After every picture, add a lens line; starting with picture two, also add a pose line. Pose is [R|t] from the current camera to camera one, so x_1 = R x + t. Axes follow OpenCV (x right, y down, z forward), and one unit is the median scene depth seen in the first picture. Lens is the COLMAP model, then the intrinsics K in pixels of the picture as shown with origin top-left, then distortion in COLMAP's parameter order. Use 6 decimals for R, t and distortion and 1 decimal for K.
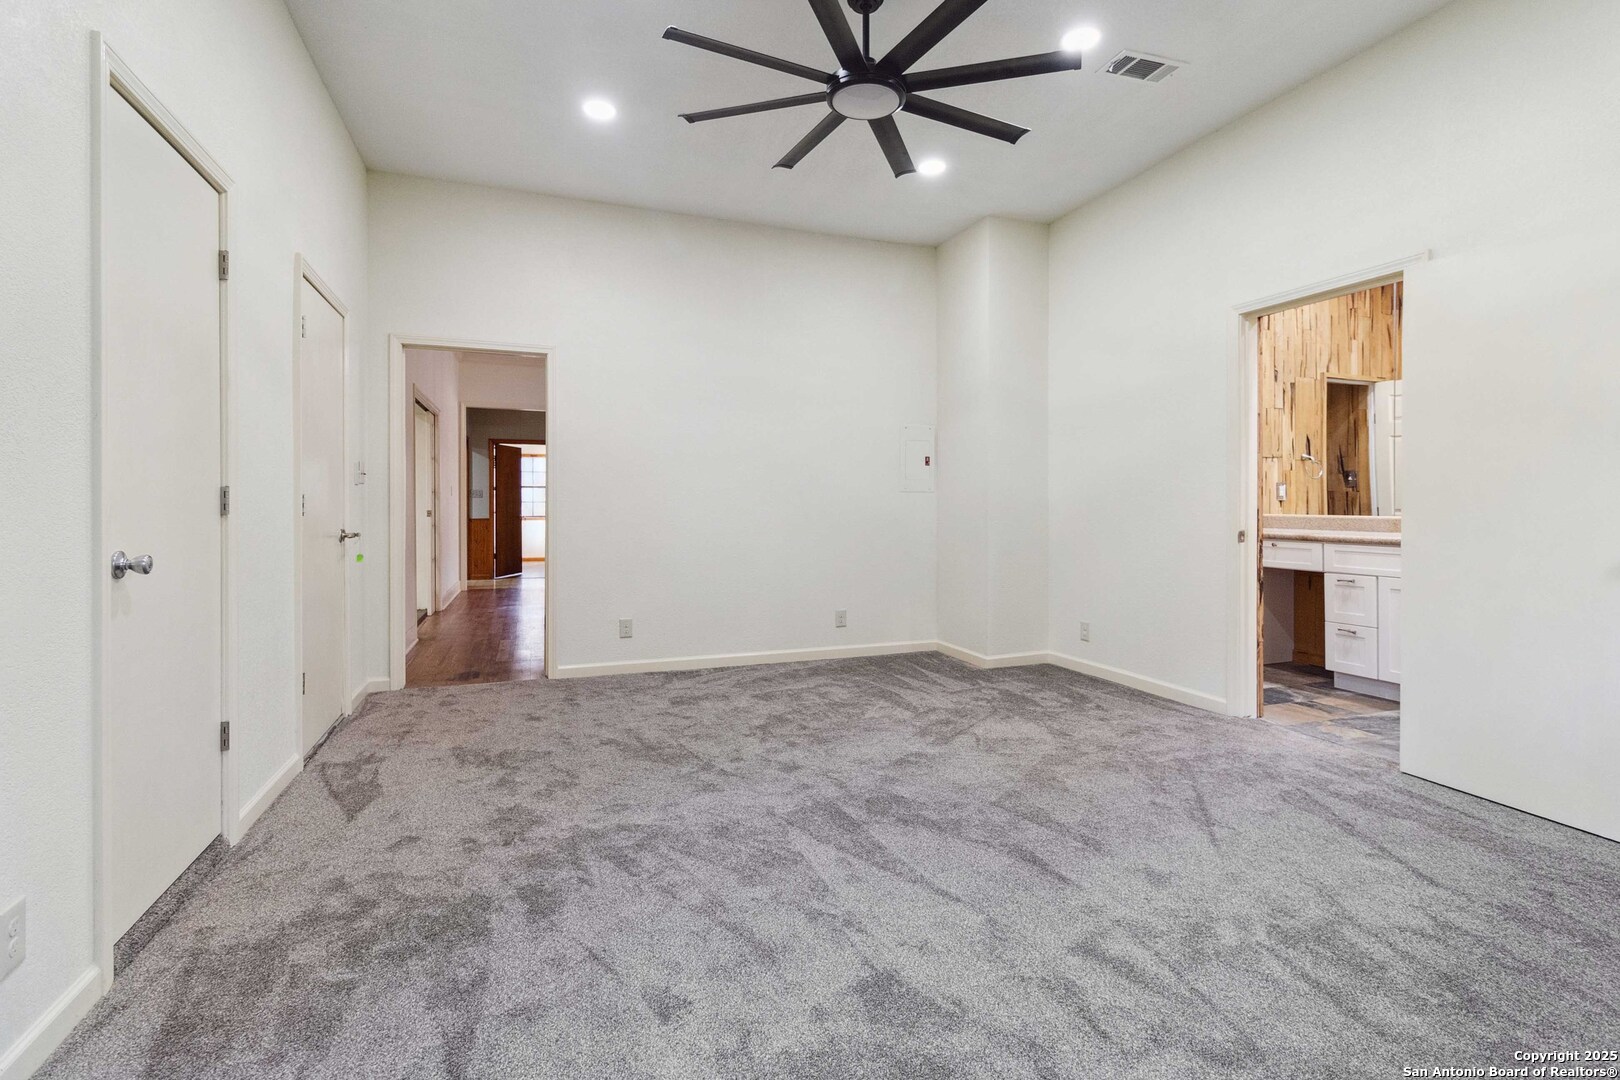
lens RADIAL K [[764.9, 0, 825.2], [0, 764.9, 509.1], [0, 0, 1]] dist [0.000512, 0.000378]
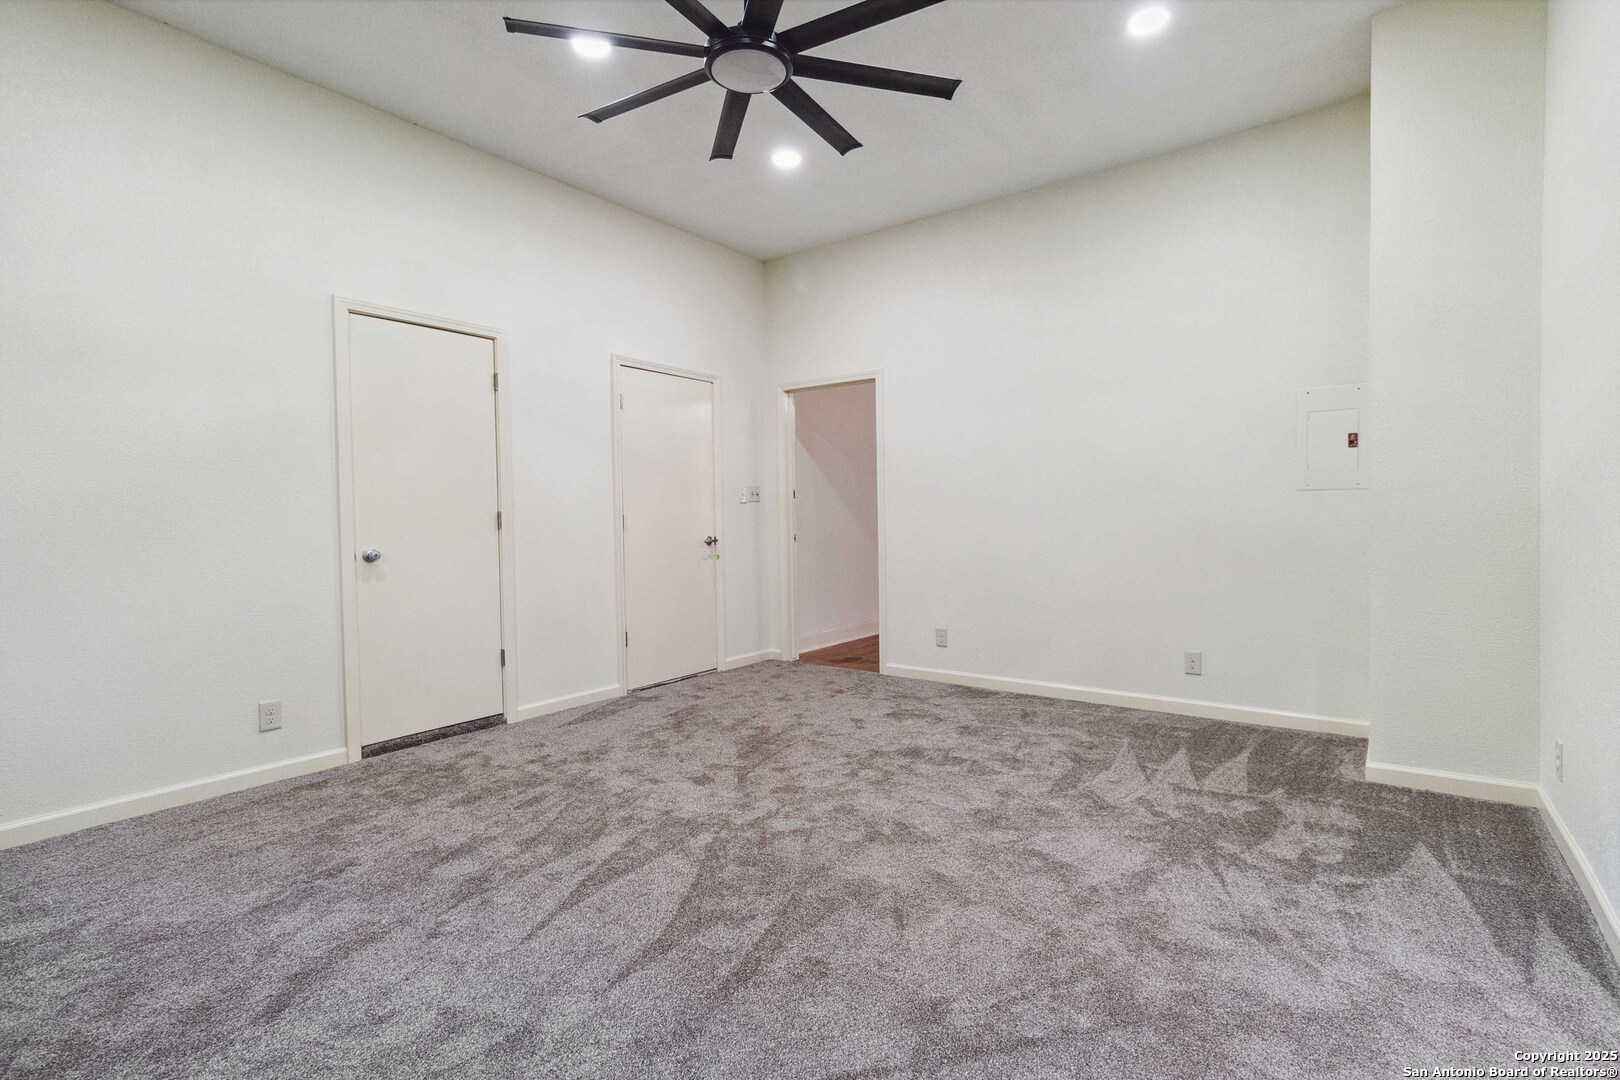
lens RADIAL K [[754.4, 0, 814.1], [0, 754.4, 537.4], [0, 0, 1]] dist [0.000374, 0.000166]
pose [[0.544316, 0.017795, -0.838691, 0.777566], [0.012130, 0.999504, 0.029079, -0.010450], [0.838792, -0.026001, 0.543830, 0.521239]]
